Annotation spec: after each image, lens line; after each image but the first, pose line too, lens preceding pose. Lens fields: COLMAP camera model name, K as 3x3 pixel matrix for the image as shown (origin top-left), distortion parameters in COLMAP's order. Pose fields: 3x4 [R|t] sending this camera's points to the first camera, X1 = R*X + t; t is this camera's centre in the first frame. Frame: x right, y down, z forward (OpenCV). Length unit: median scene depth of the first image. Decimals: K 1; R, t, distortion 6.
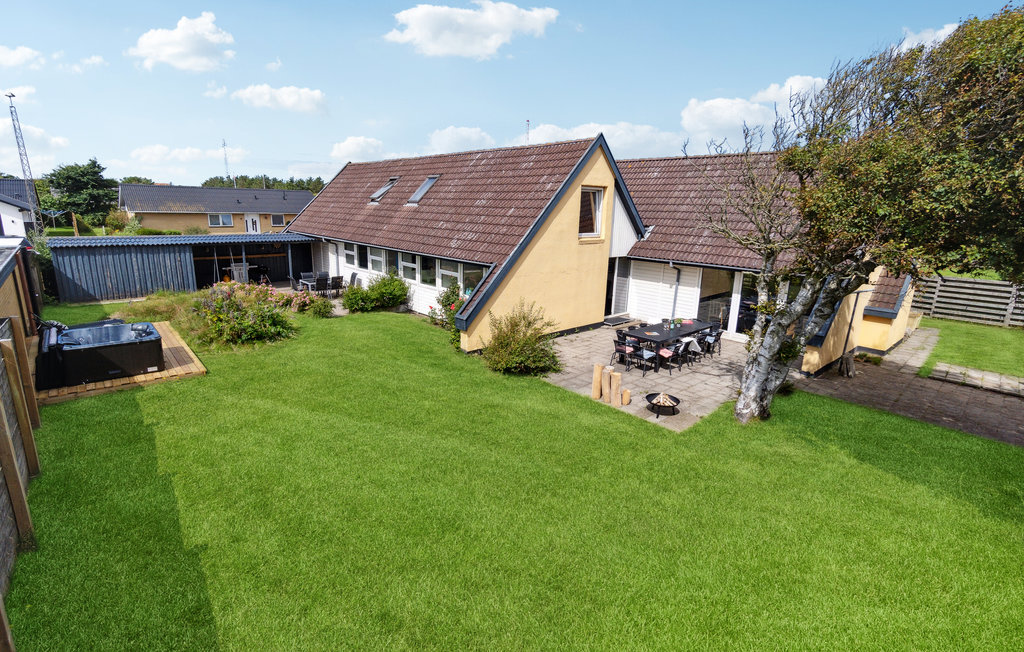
lens RADIAL K [[488.4, 0, 496.3], [0, 488.4, 324.7], [0, 0, 1]] dist [-0.001471, -0.000363]
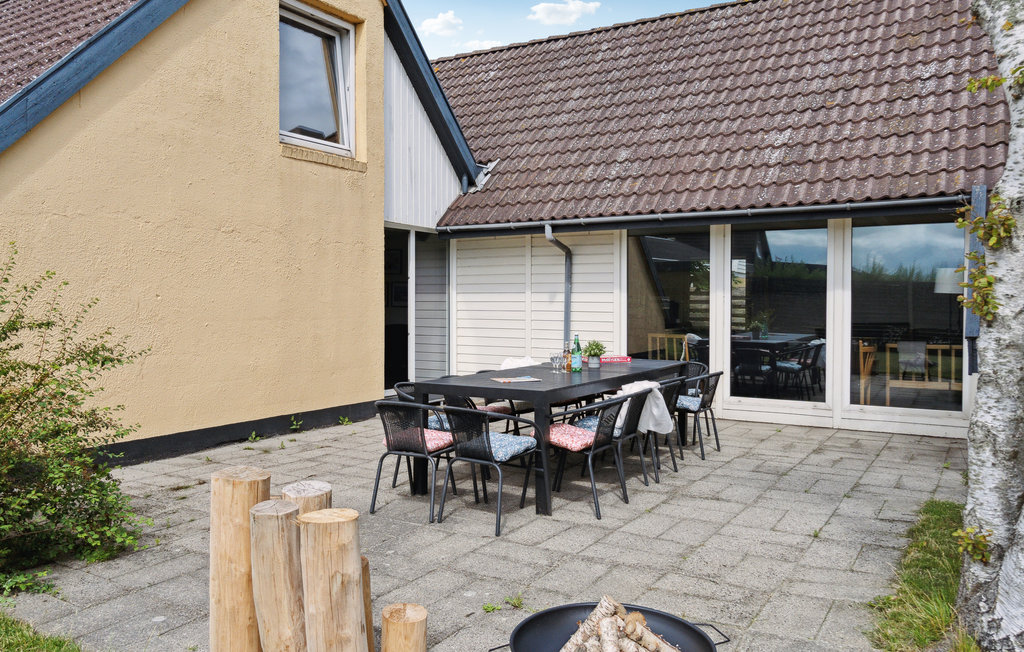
lens RADIAL K [[793.7, 0, 512.6], [0, 793.7, 310.6], [0, 0, 1]] dist [-0.001207, 0.000029]
pose [[0.951293, -0.025798, 0.307208, 0.144392], [0.092605, 0.974385, -0.204934, 0.060016], [-0.294052, 0.223401, 0.929314, 0.460311]]
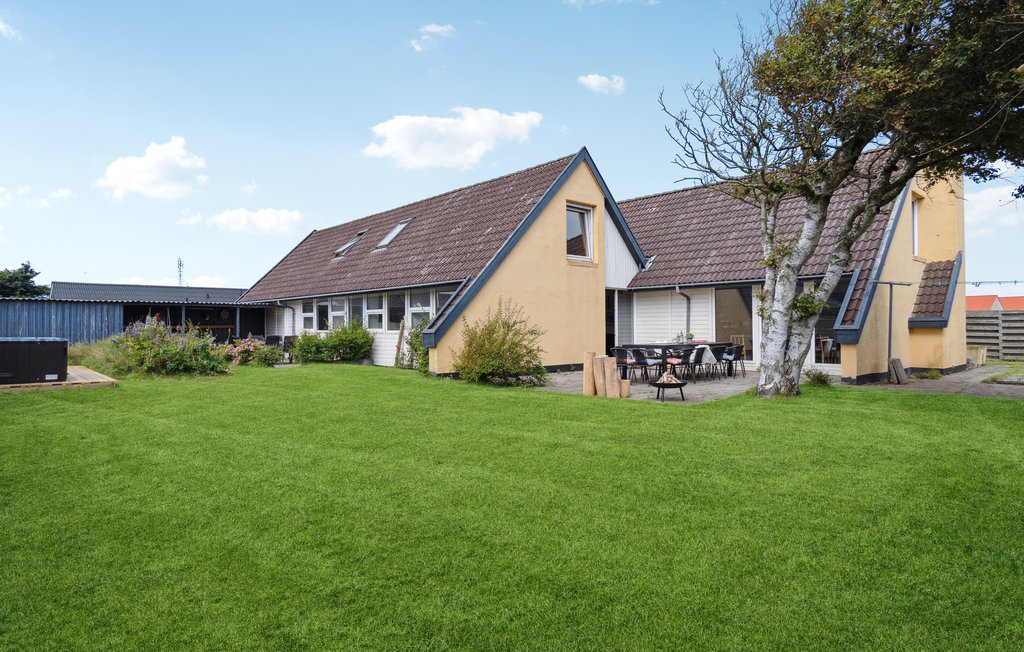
lens RADIAL K [[587.7, 0, 494.0], [0, 587.7, 323.1], [0, 0, 1]] dist [0.000792, 0.000007]
pose [[0.999583, -0.028647, 0.003650, 0.029832], [0.028668, 0.969074, -0.245099, 0.182025], [0.003485, 0.245102, 0.969491, 0.009992]]
